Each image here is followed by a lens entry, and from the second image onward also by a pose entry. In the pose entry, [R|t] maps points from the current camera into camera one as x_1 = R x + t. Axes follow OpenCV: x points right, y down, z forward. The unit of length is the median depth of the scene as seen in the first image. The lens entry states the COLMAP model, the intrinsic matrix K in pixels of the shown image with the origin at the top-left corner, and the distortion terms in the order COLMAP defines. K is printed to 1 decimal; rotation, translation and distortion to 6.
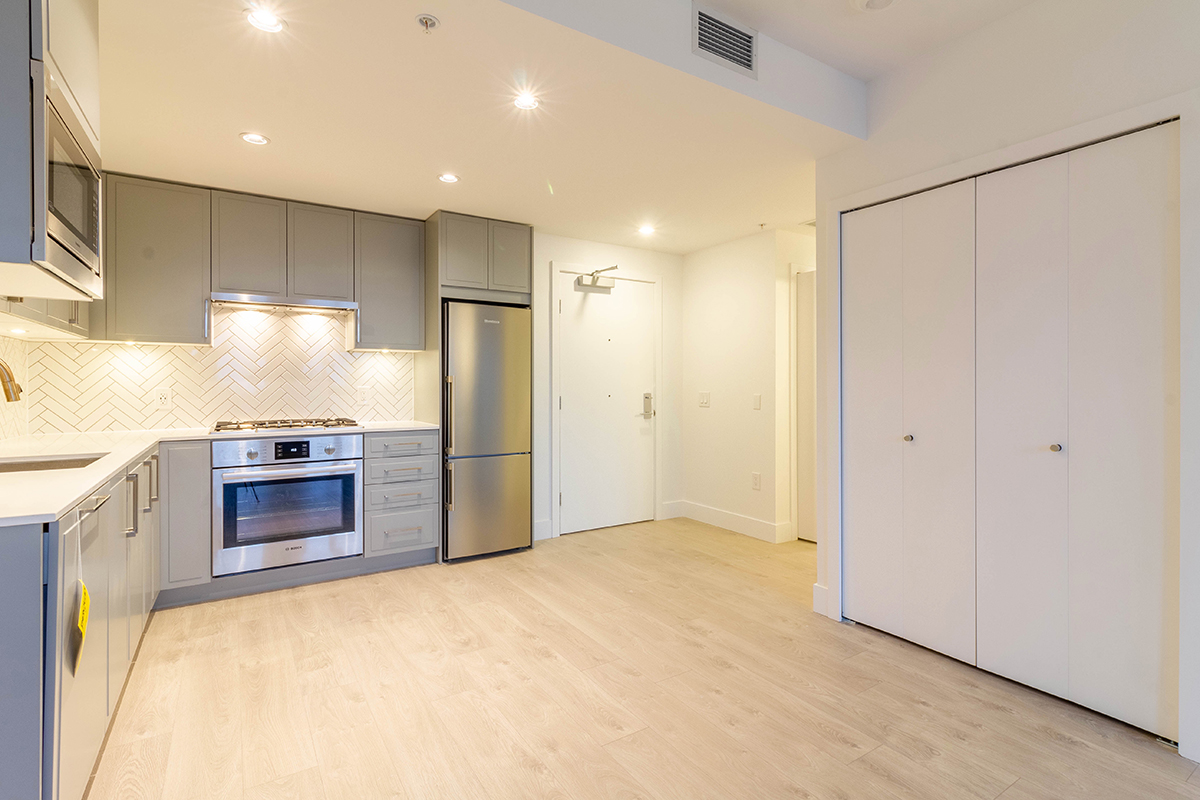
lens RADIAL K [[573.4, 0, 599.0], [0, 573.4, 384.4], [0, 0, 1]] dist [0.005075, 0.000071]
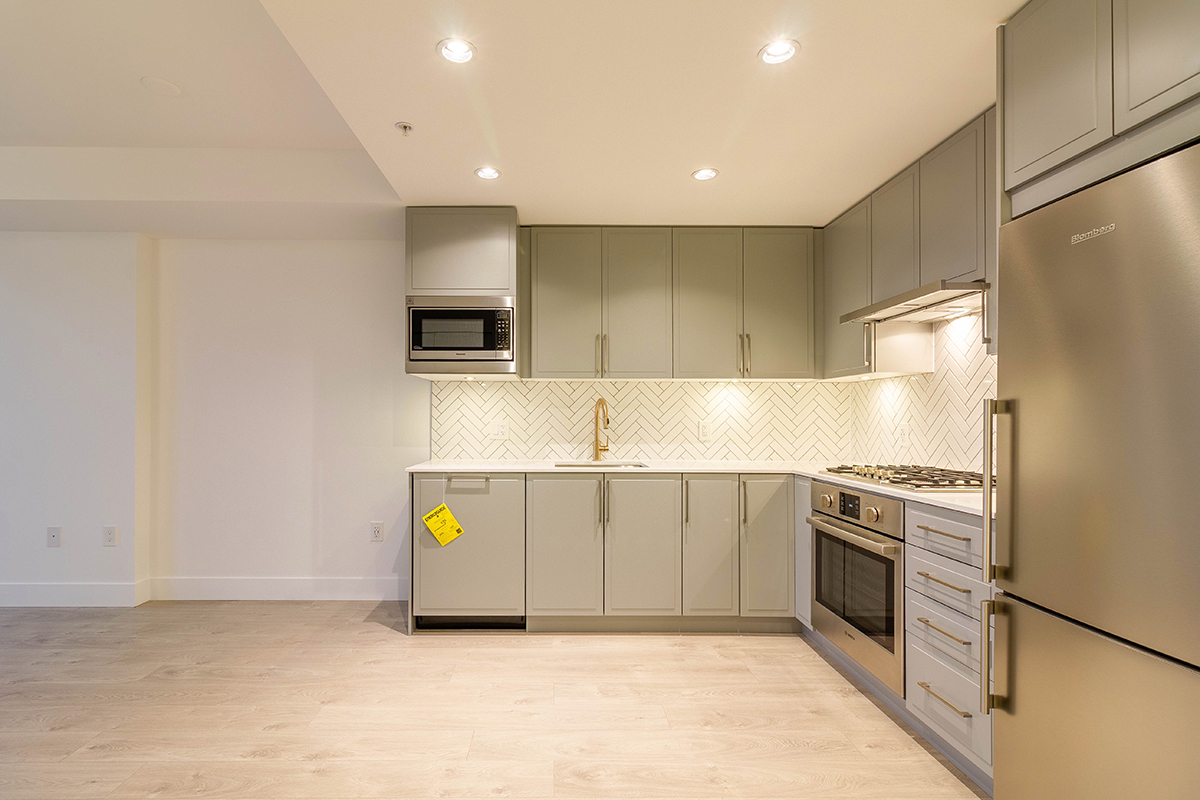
lens RADIAL K [[576.6, 0, 558.4], [0, 576.6, 414.4], [0, 0, 1]] dist [0.009161, -0.000478]
pose [[-0.535659, -0.004977, -0.844420, 0.300229], [0.003324, 0.999962, -0.008002, -0.002092], [0.844428, -0.007093, -0.535622, 1.007191]]
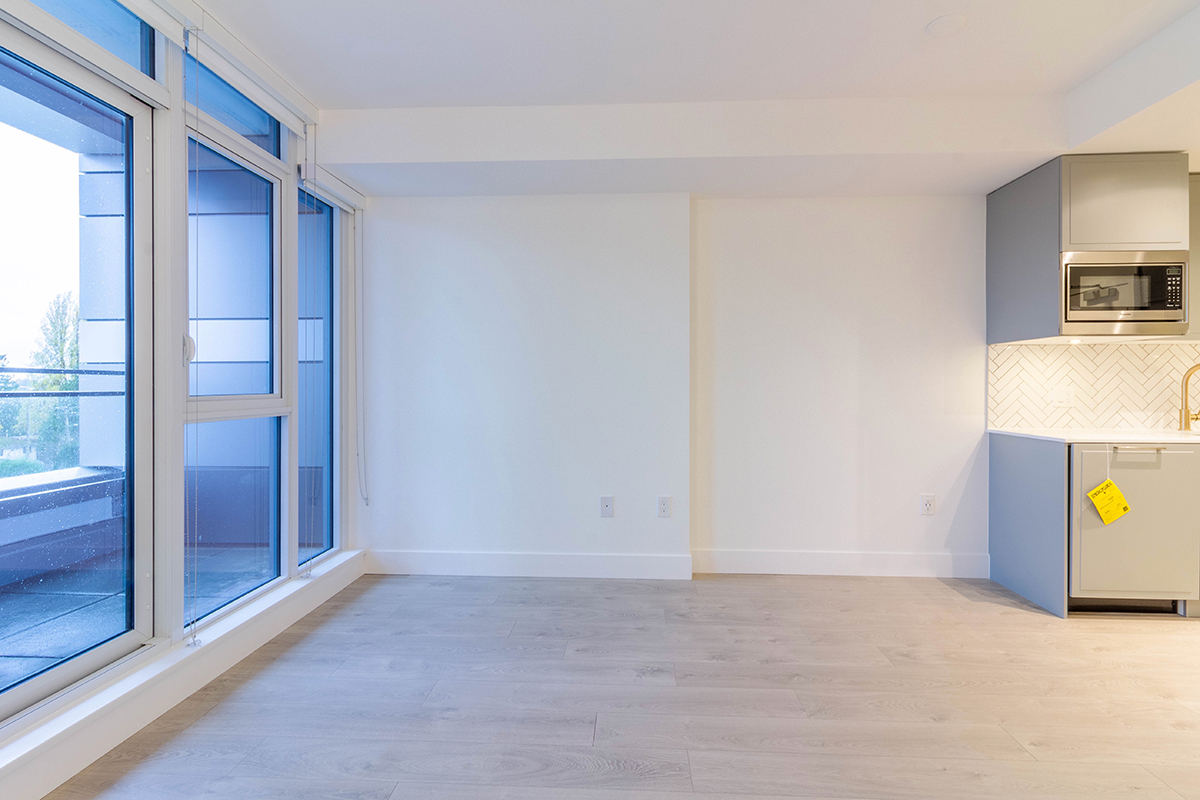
lens RADIAL K [[573.0, 0, 611.8], [0, 573.0, 385.6], [0, 0, 1]] dist [0.004438, 0.000299]
pose [[-0.573666, 0.001328, -0.819089, 0.712337], [0.004668, 0.999988, -0.001648, -0.003763], [0.819076, -0.004769, -0.573665, 0.280448]]
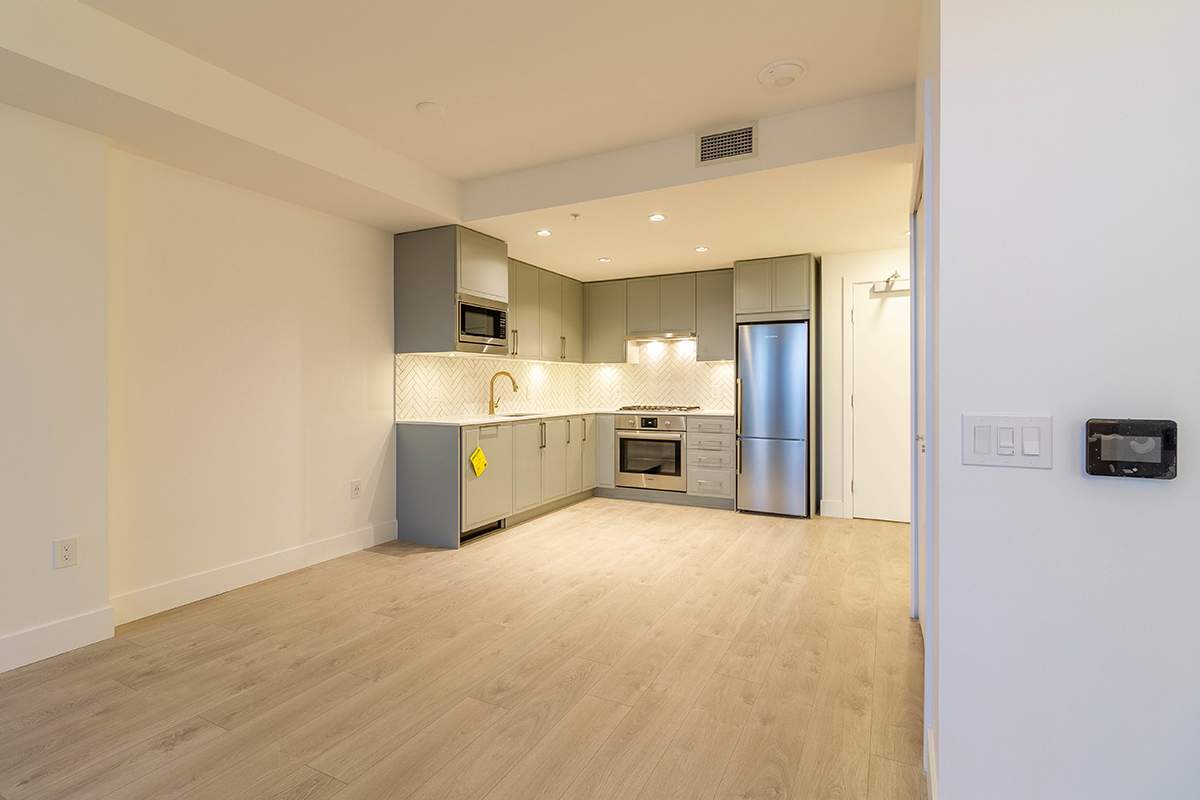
lens RADIAL K [[557.9, 0, 596.9], [0, 557.9, 391.2], [0, 0, 1]] dist [0.003035, 0.000254]
pose [[0.500234, 0.009482, -0.865838, 0.794728], [0.006028, 0.999878, 0.014432, -0.006378], [0.865869, -0.012439, 0.500116, 0.016926]]
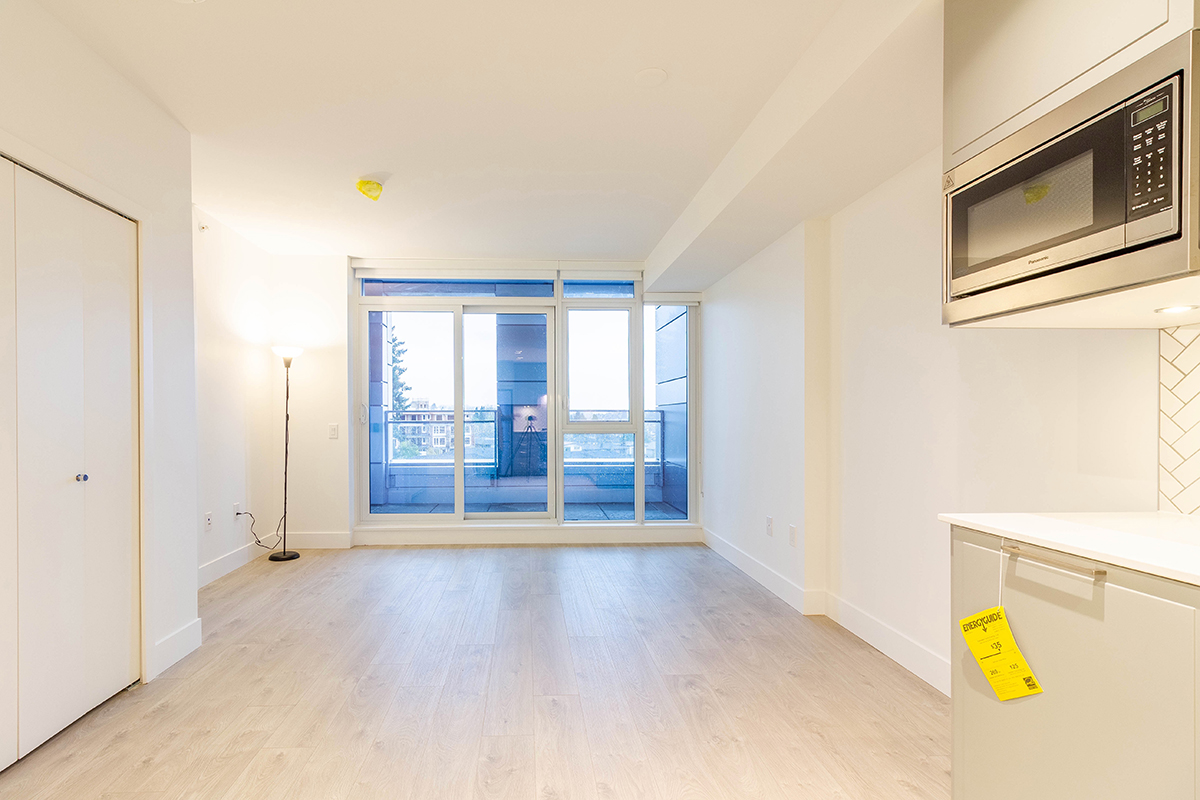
lens RADIAL K [[581.8, 0, 550.4], [0, 581.8, 425.9], [0, 0, 1]] dist [-0.001160, 0.000060]
pose [[-0.865401, -0.005577, 0.501049, -0.281281], [-0.000745, 0.999951, 0.009844, -0.000232], [-0.501080, 0.008145, -0.865363, 0.882445]]
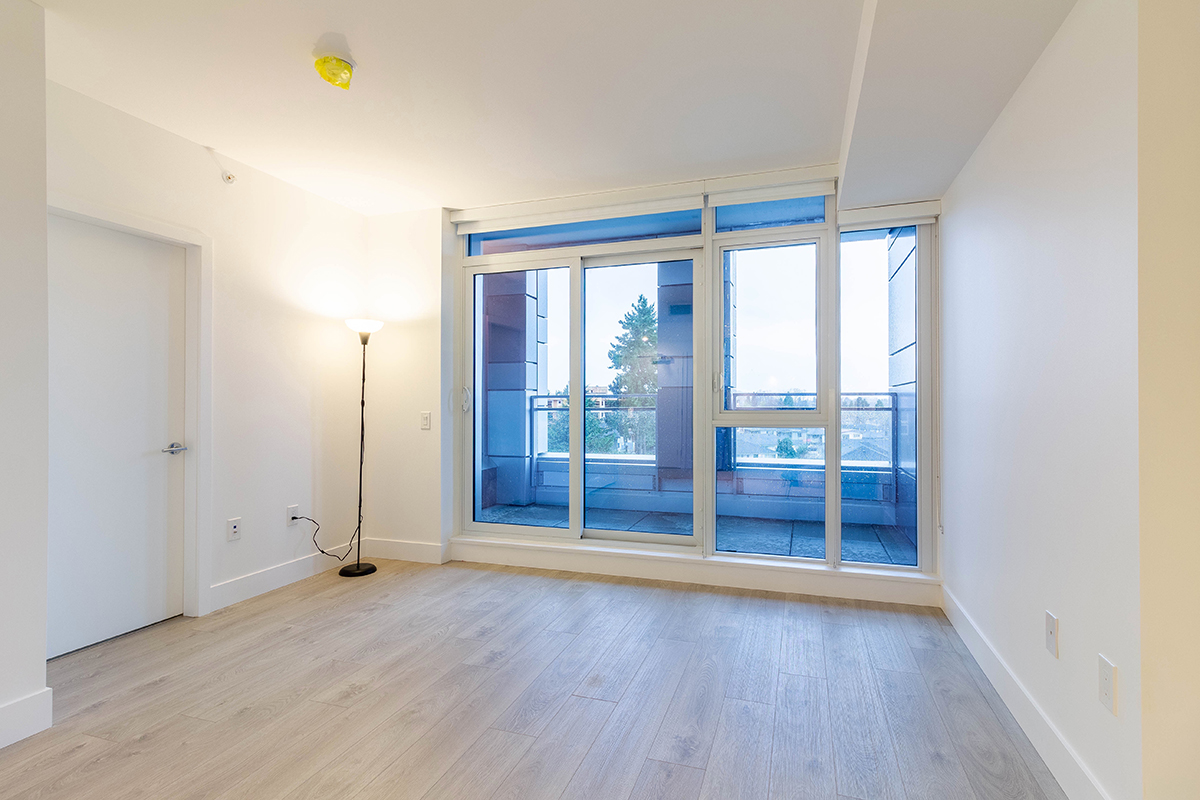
lens RADIAL K [[568.6, 0, 612.6], [0, 568.6, 399.5], [0, 0, 1]] dist [0.002441, 0.000556]
pose [[-0.633432, 0.008246, 0.773754, -0.237395], [-0.001094, 0.999933, -0.011551, -0.001399], [-0.773798, -0.008163, -0.633380, 0.337605]]
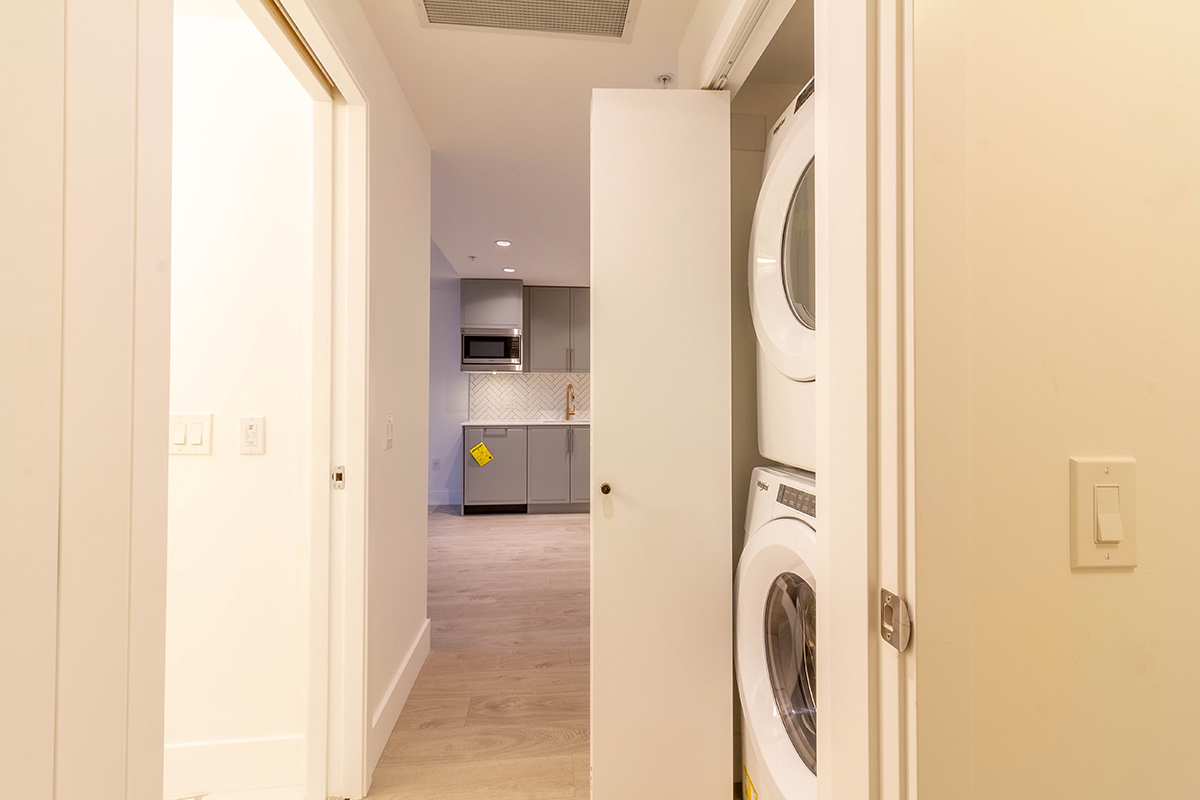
lens RADIAL K [[547.3, 0, 603.2], [0, 547.3, 386.9], [0, 0, 1]] dist [0.001512, 0.000113]
pose [[-0.443737, -0.012636, -0.896068, 0.860783], [0.003317, 0.999871, -0.015743, -0.003260], [0.896151, -0.009958, -0.443638, 1.362444]]
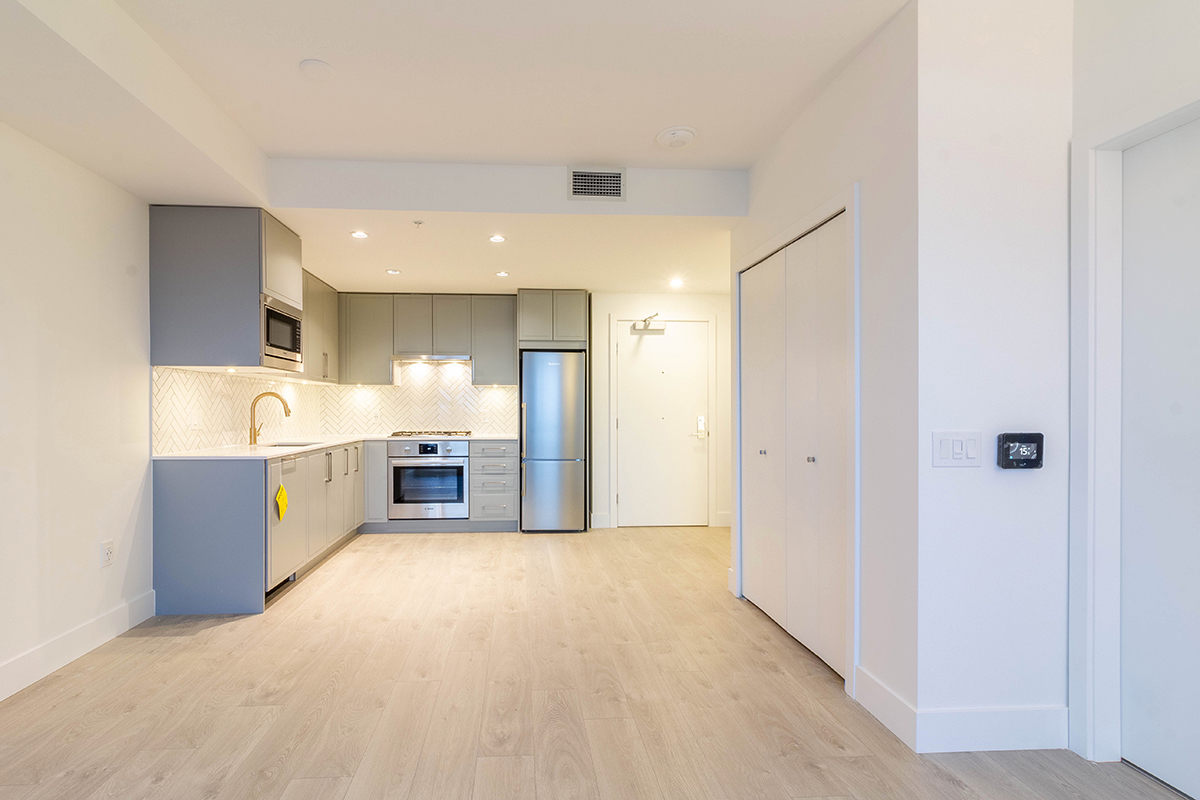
lens RADIAL K [[577.3, 0, 546.8], [0, 577.3, 418.2], [0, 0, 1]] dist [0.004371, 0.000755]
pose [[0.869439, 0.011222, -0.493913, 0.541323], [-0.000418, 0.999758, 0.021979, -0.009786], [0.494041, -0.018903, 0.869233, -0.251028]]
